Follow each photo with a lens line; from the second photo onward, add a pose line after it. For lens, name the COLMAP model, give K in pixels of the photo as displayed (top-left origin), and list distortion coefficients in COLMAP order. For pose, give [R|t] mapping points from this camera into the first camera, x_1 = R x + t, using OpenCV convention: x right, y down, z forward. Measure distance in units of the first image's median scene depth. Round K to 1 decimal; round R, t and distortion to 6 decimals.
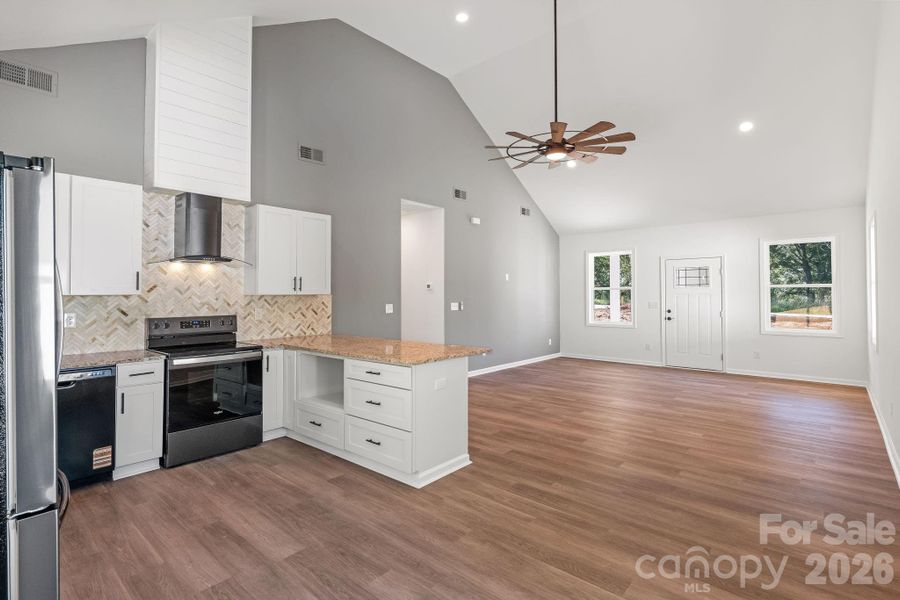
lens RADIAL K [[428.2, 0, 445.8], [0, 428.2, 288.9], [0, 0, 1]] dist [0.009280, -0.000153]
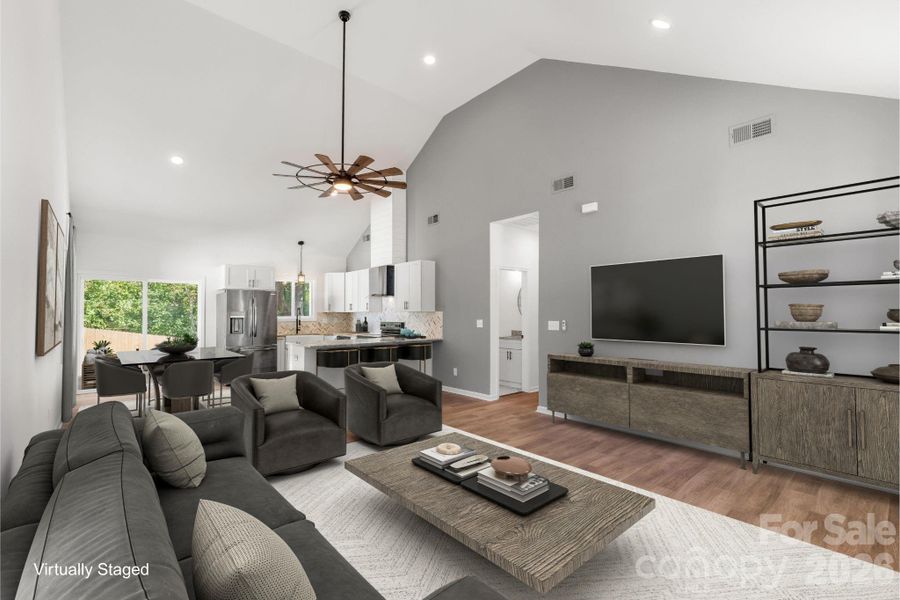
lens RADIAL K [[413.4, 0, 452.4], [0, 413.4, 304.1], [0, 0, 1]] dist [-0.003795, -0.000850]
pose [[-0.130018, -0.016646, -0.991372, 1.397912], [0.017113, 0.999672, -0.019030, 0.019522], [0.991364, -0.019439, -0.129691, 1.543077]]
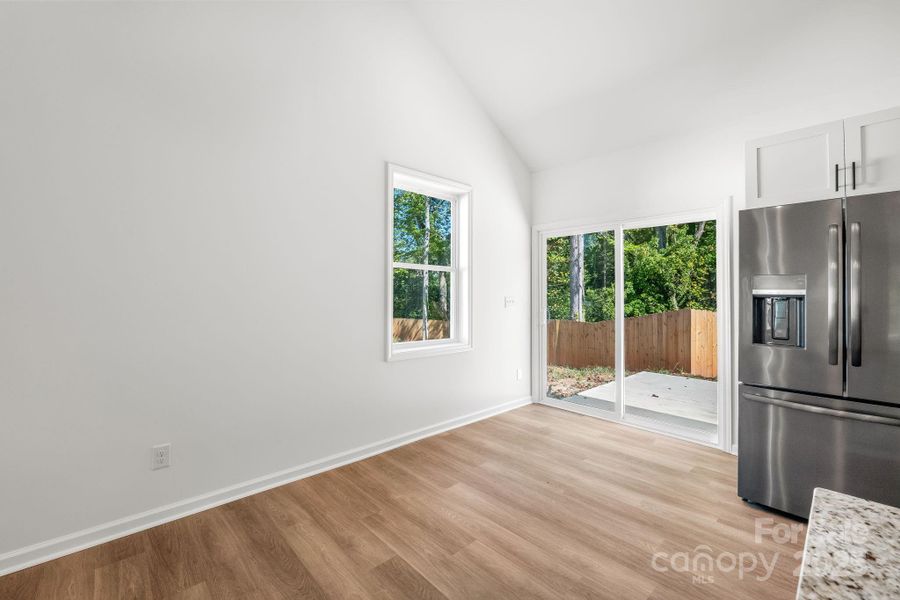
lens RADIAL K [[370.0, 0, 448.2], [0, 370.0, 287.0], [0, 0, 1]] dist [-0.010180, -0.000822]
pose [[-0.994514, -0.000097, 0.104600, 0.087580], [-0.004191, 0.999233, -0.038923, 0.039372], [-0.104517, -0.039148, -0.993752, 0.901369]]
